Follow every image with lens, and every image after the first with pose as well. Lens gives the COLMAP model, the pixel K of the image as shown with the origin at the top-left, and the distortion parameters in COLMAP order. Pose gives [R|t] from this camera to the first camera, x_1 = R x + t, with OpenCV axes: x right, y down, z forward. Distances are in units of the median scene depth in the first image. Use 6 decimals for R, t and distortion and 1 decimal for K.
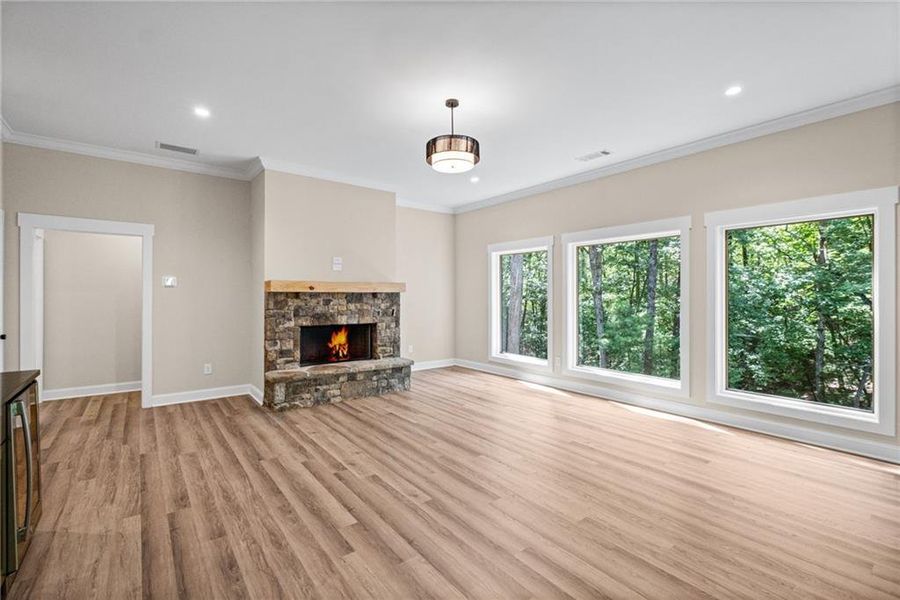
lens RADIAL K [[396.3, 0, 441.9], [0, 396.3, 295.6], [0, 0, 1]] dist [-0.000691, -0.001125]
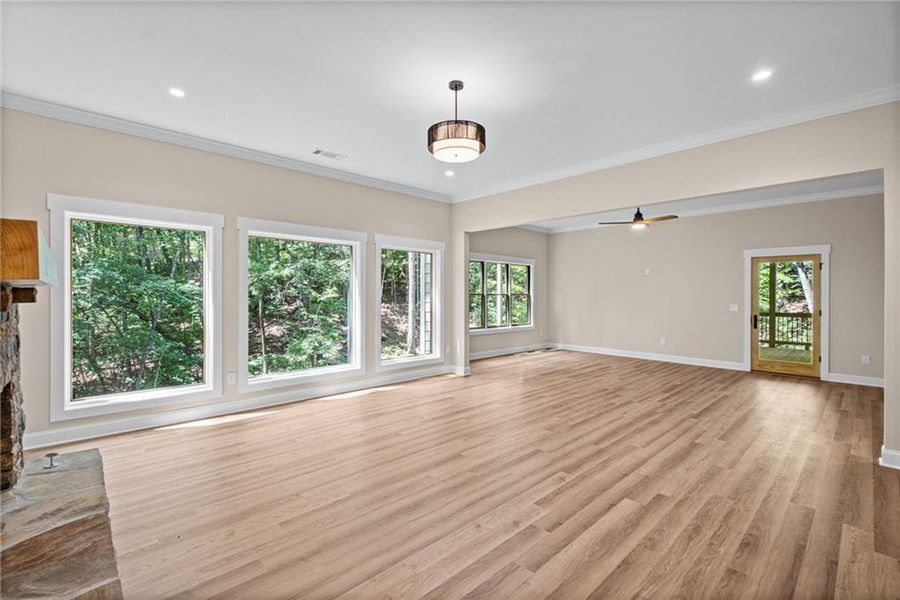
lens RADIAL K [[396.3, 0, 446.2], [0, 396.3, 294.1], [0, 0, 1]] dist [-0.000691, -0.001125]
pose [[-0.095500, -0.005287, 0.995415, -1.138665], [-0.005098, 0.999975, 0.004822, -0.015454], [-0.995416, -0.004614, -0.095524, 1.429868]]
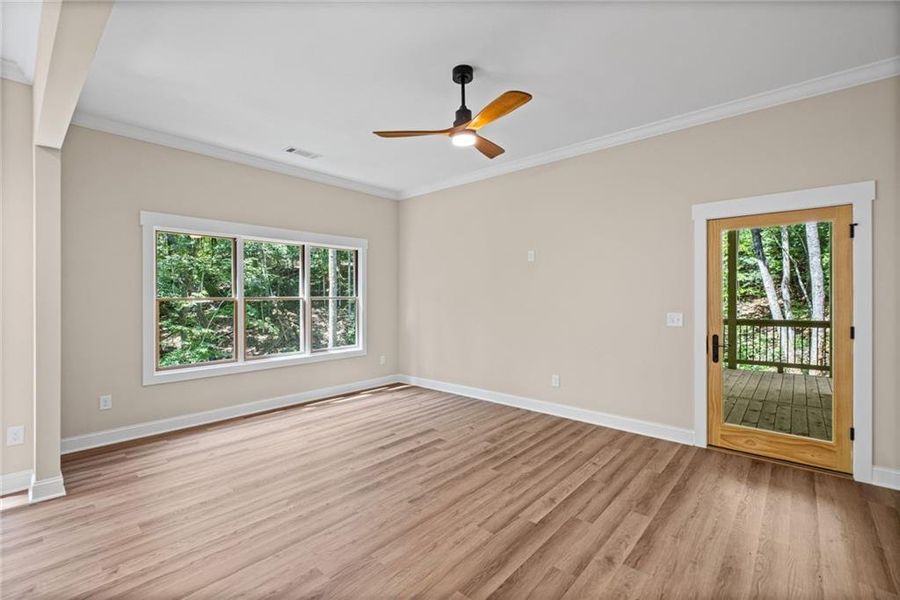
lens RADIAL K [[396.3, 0, 445.6], [0, 396.3, 301.3], [0, 0, 1]] dist [-0.000691, -0.001125]
pose [[-0.177961, -0.015154, 0.983921, -0.954020], [0.004531, 0.999858, 0.016219, -0.014769], [-0.984027, 0.007345, -0.177868, 1.260460]]
